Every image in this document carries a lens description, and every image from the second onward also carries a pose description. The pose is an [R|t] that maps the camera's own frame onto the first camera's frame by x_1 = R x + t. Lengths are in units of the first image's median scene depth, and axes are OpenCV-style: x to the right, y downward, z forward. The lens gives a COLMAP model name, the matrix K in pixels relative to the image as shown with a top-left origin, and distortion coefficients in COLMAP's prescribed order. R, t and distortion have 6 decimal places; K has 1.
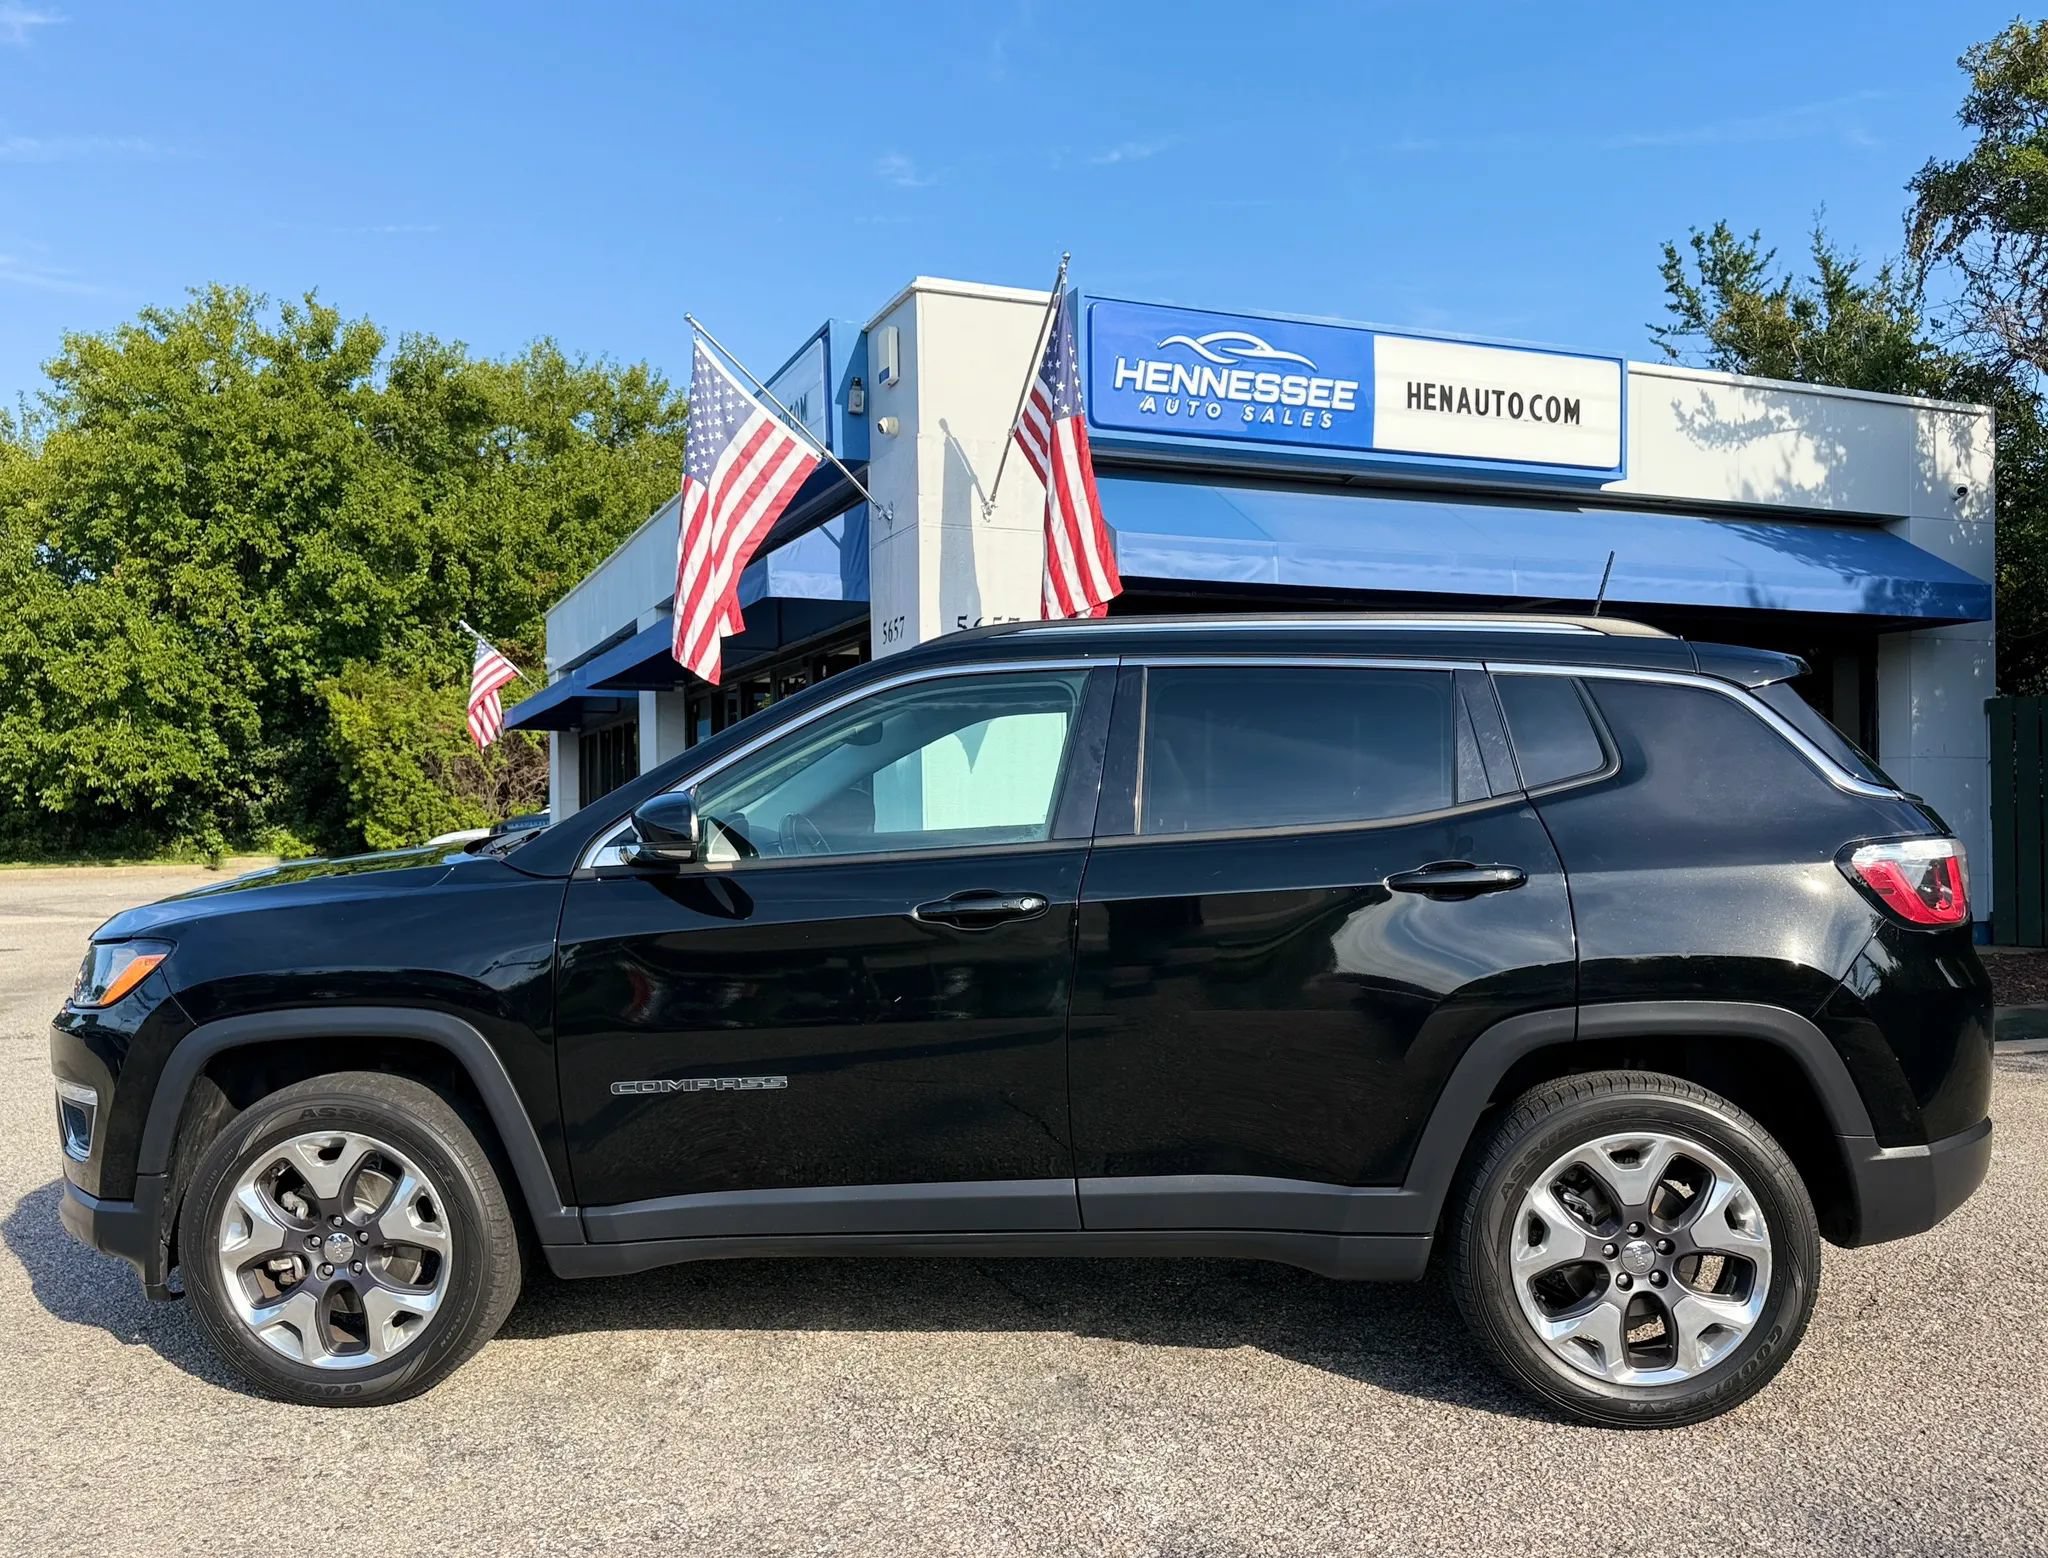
lens RADIAL K [[1724.1, 0, 1030.0], [0, 1724.1, 822.8], [0, 0, 1]] dist [0.121469, -0.234641]
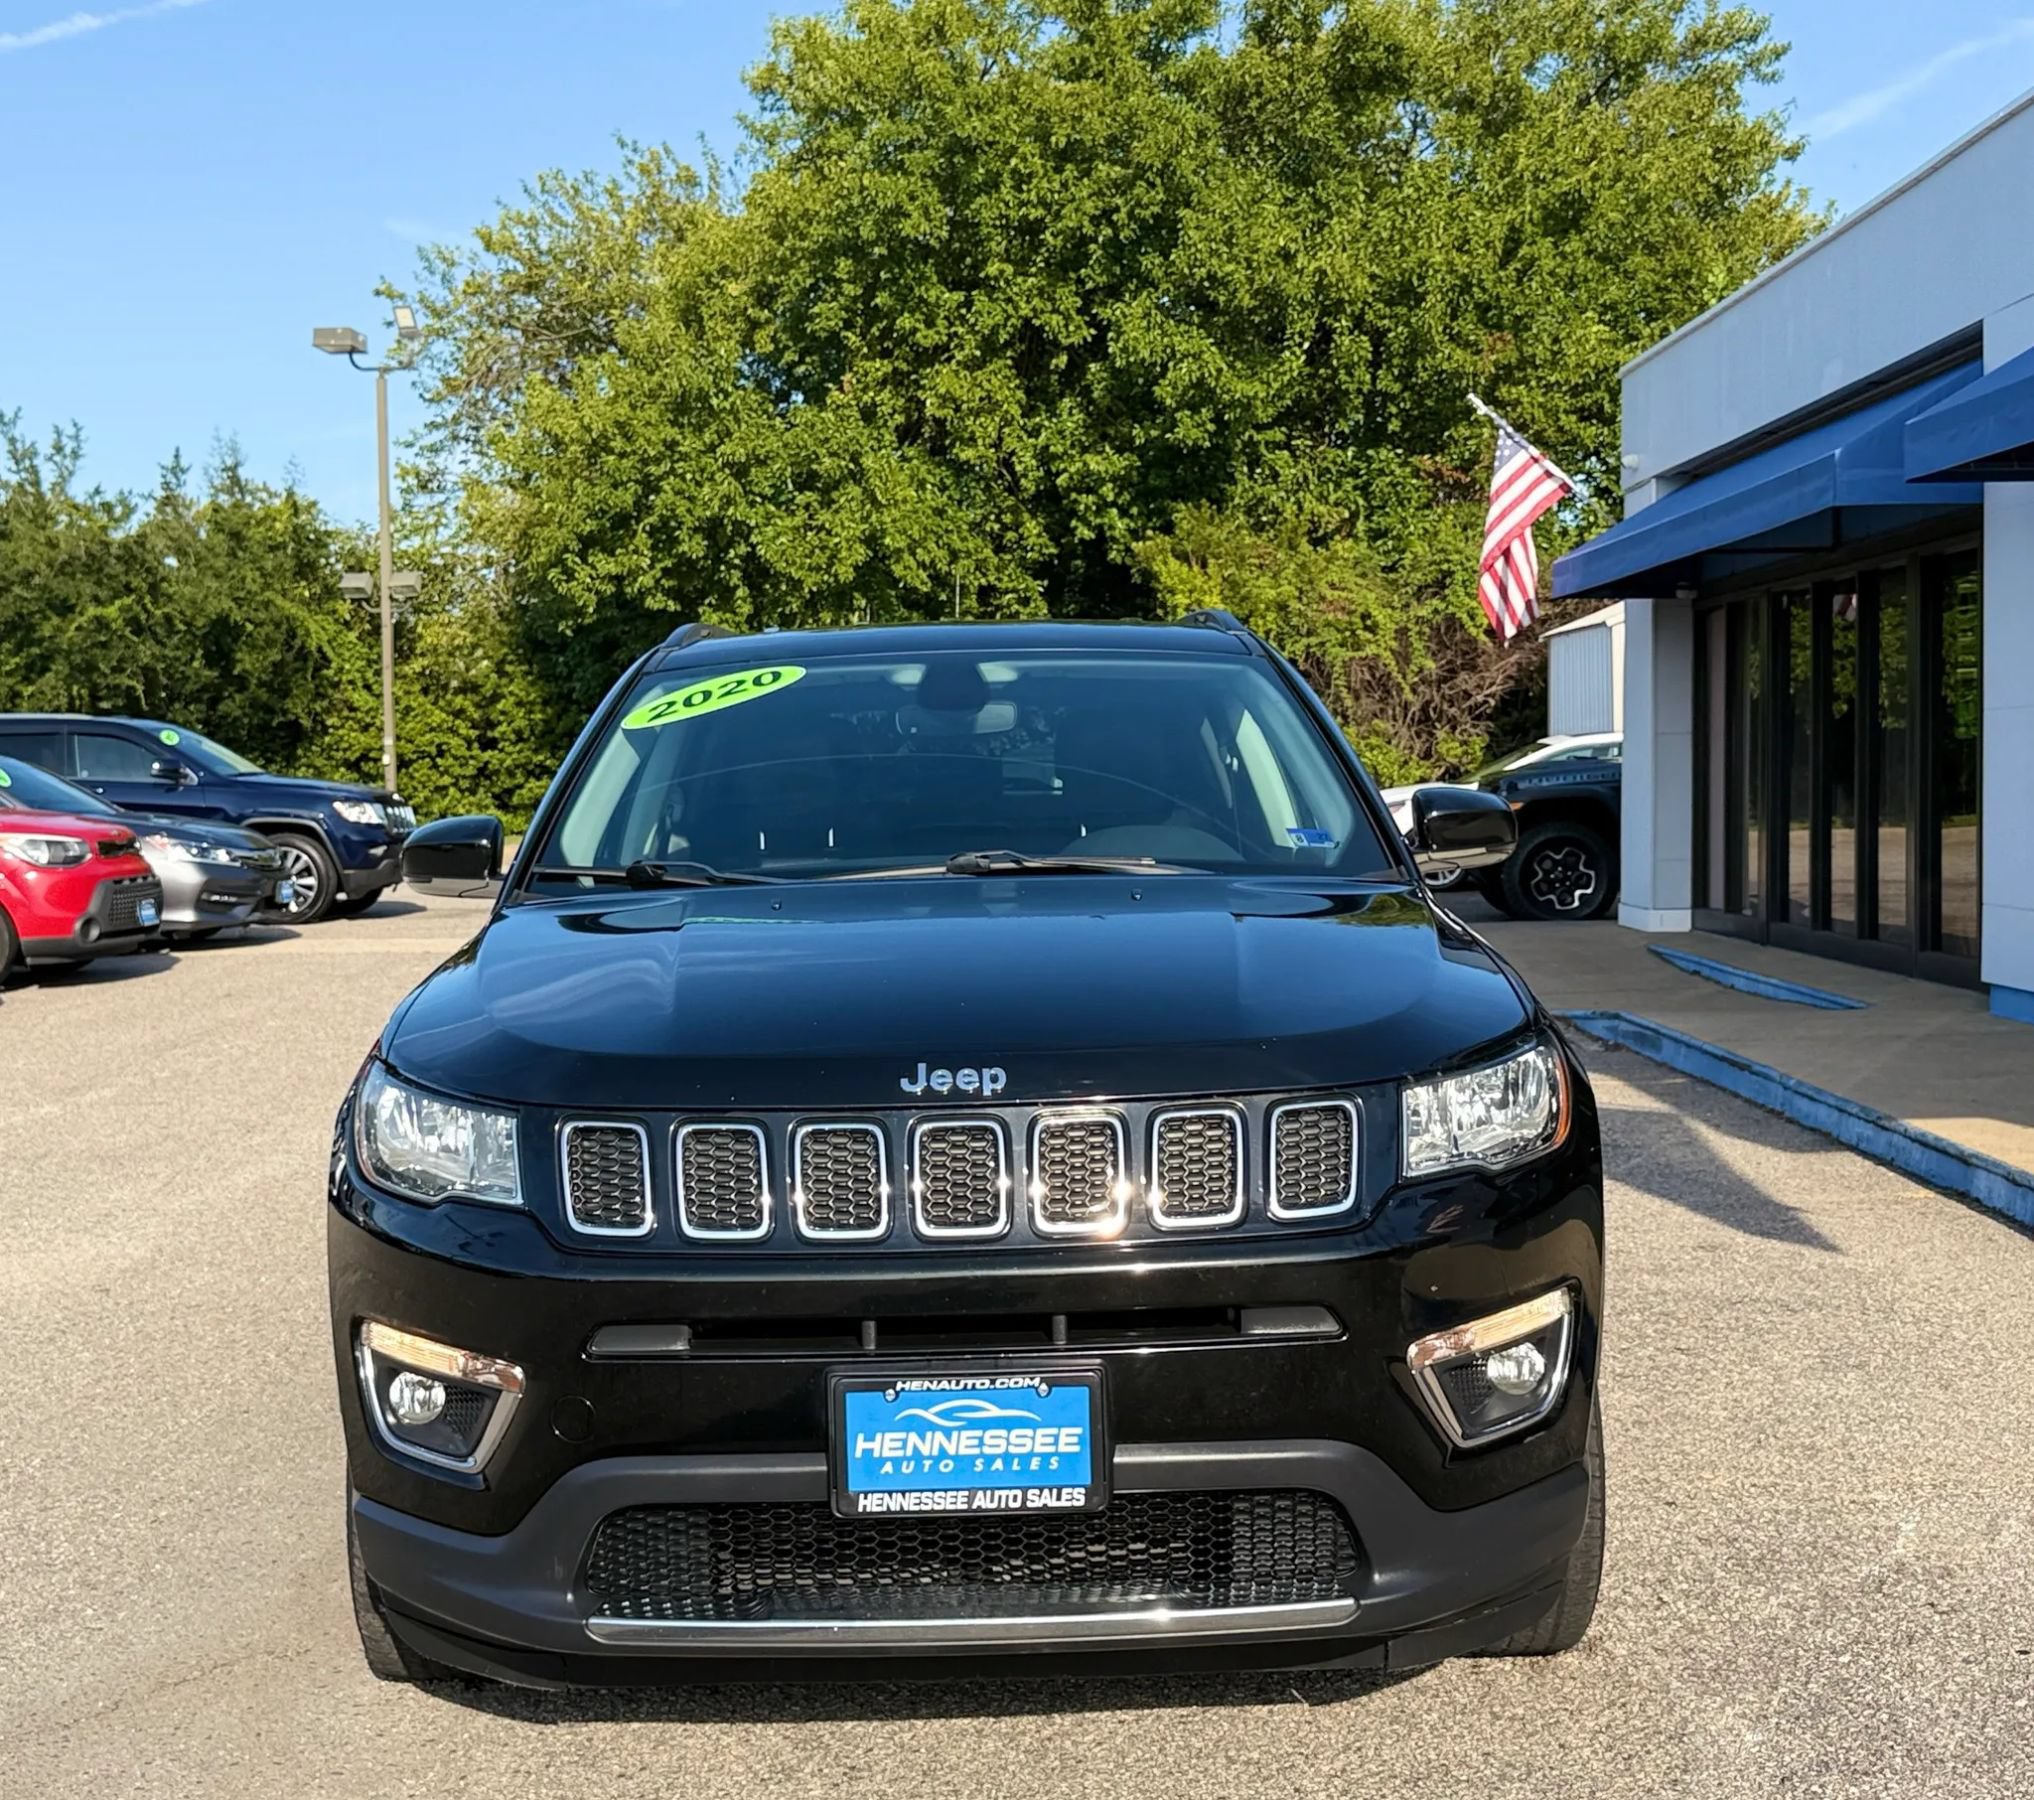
lens RADIAL K [[2570.0, 0, 946.5], [0, 2570.0, 877.0], [0, 0, 1]] dist [0.193085, -0.440306]
pose [[0.910535, 0.013997, -0.413195, -0.093403], [0.005440, 0.998935, 0.045828, -0.004857], [0.413397, -0.043975, 0.909489, 0.140954]]
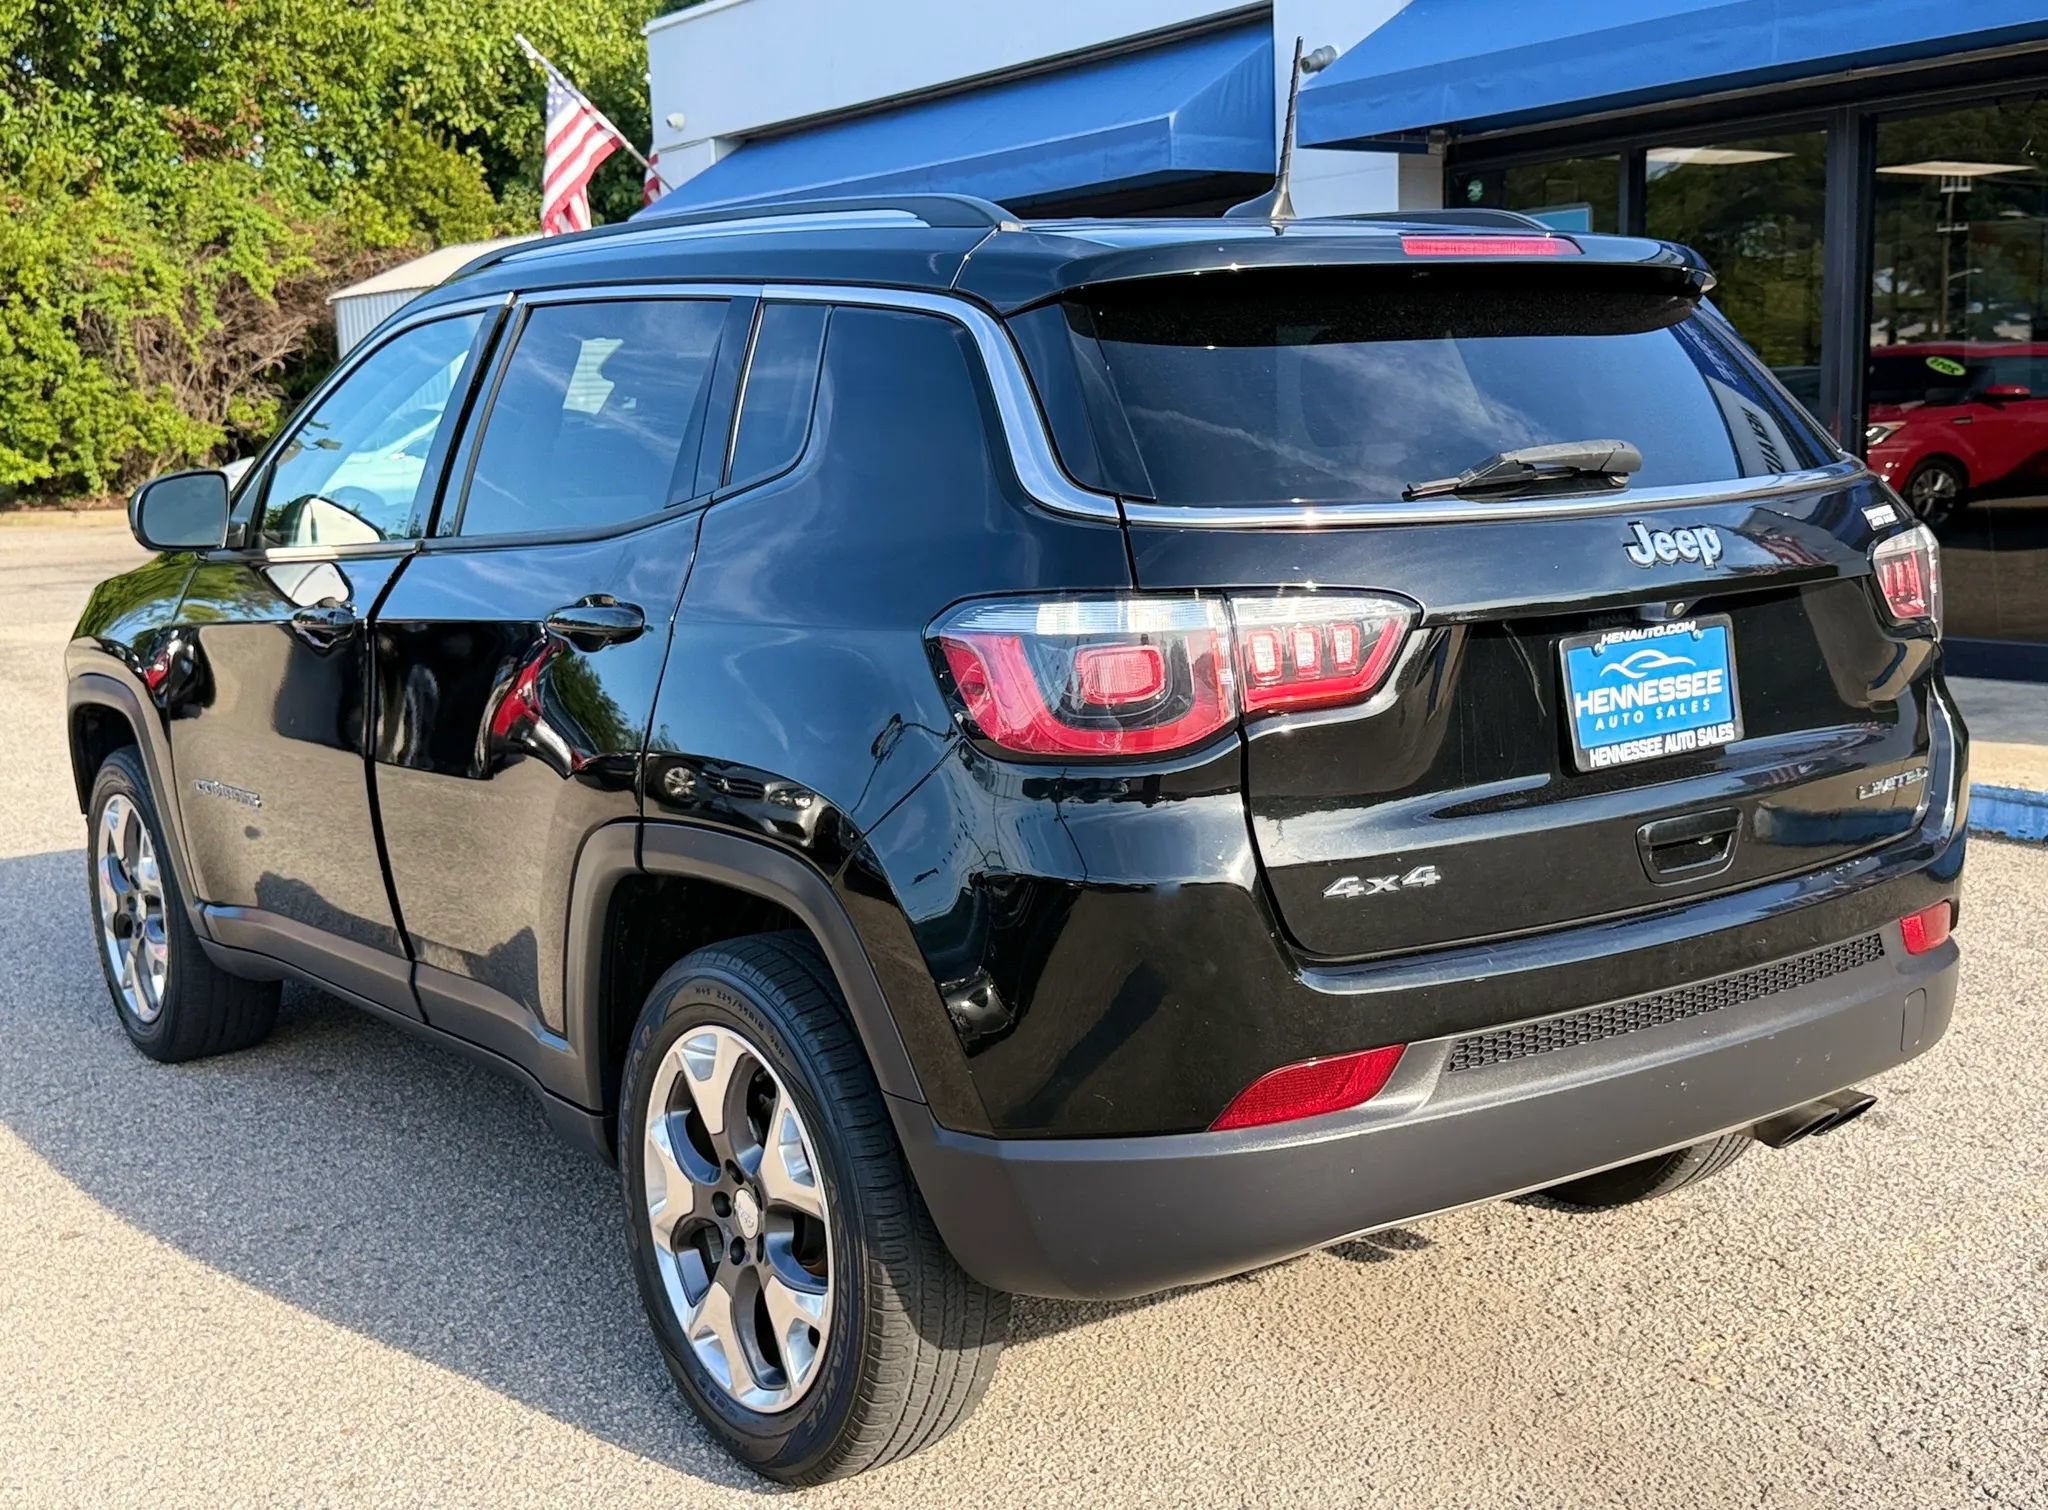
lens RADIAL K [[2331.0, 0, 1063.7], [0, 2331.0, 783.9], [0, 0, 1]] dist [0.157766, -0.370346]
pose [[0.975763, -0.054403, 0.211959, -0.213968], [0.020535, 0.987094, 0.158821, -0.004590], [-0.217864, -0.150619, 0.964287, 0.173869]]
